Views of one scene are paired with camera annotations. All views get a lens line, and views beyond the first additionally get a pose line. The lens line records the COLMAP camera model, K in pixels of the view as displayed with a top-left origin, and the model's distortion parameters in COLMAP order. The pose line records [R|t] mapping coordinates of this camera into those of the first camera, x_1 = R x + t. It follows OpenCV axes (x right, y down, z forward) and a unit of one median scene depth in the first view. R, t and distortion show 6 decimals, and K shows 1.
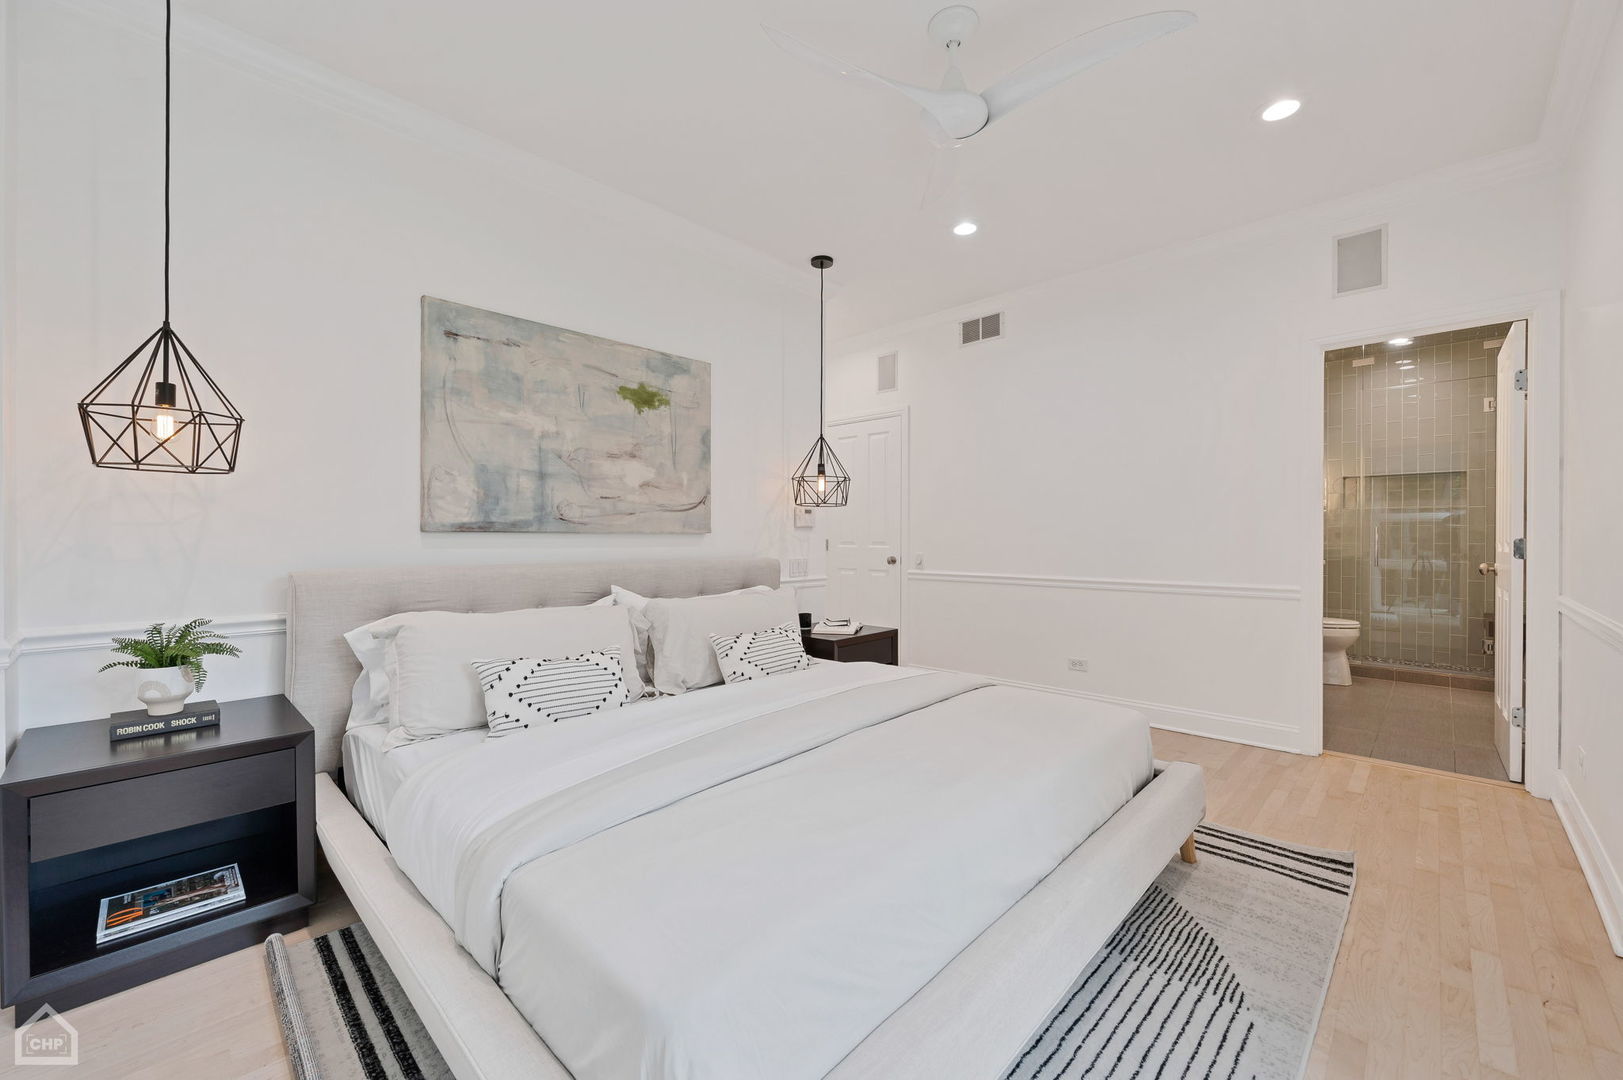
lens RADIAL K [[646.5, 0, 805.6], [0, 646.5, 548.4], [0, 0, 1]] dist [-0.000999, -0.000984]
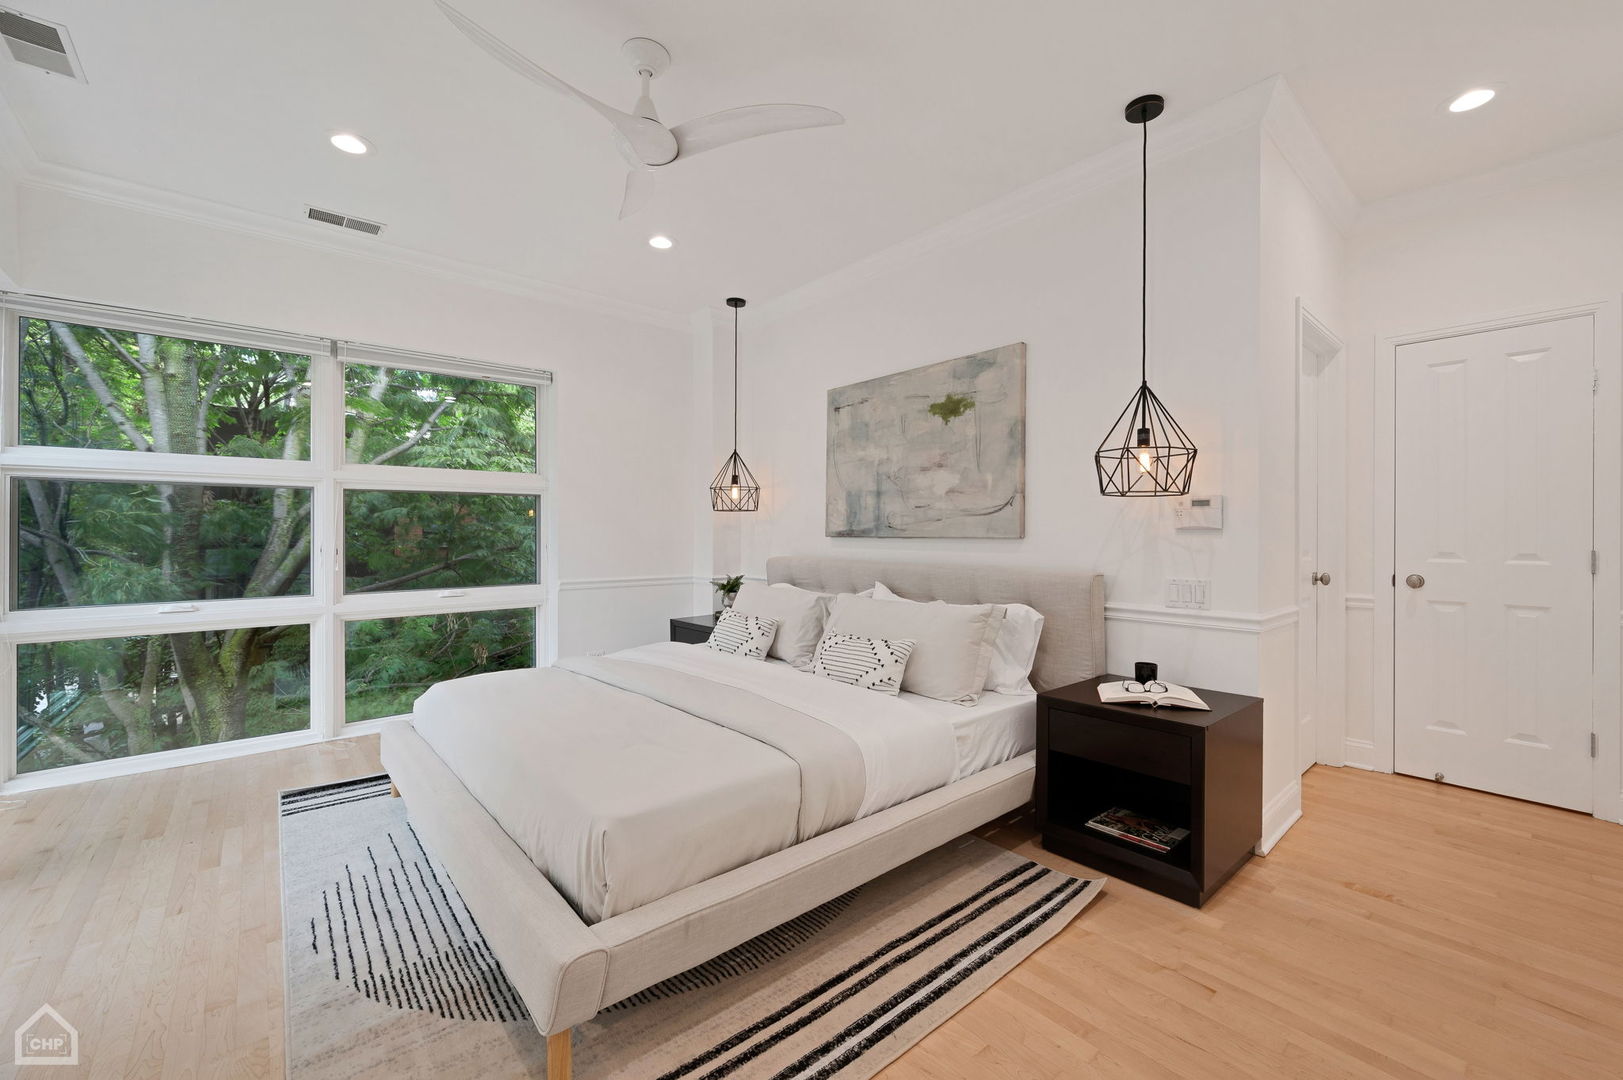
lens RADIAL K [[646.5, 0, 802.8], [0, 646.5, 527.1], [0, 0, 1]] dist [-0.000999, -0.000984]
pose [[-0.093381, -0.020421, -0.995421, 0.888182], [-0.030463, 0.999380, -0.017644, -0.017939], [0.995164, 0.028676, -0.093945, 0.961666]]
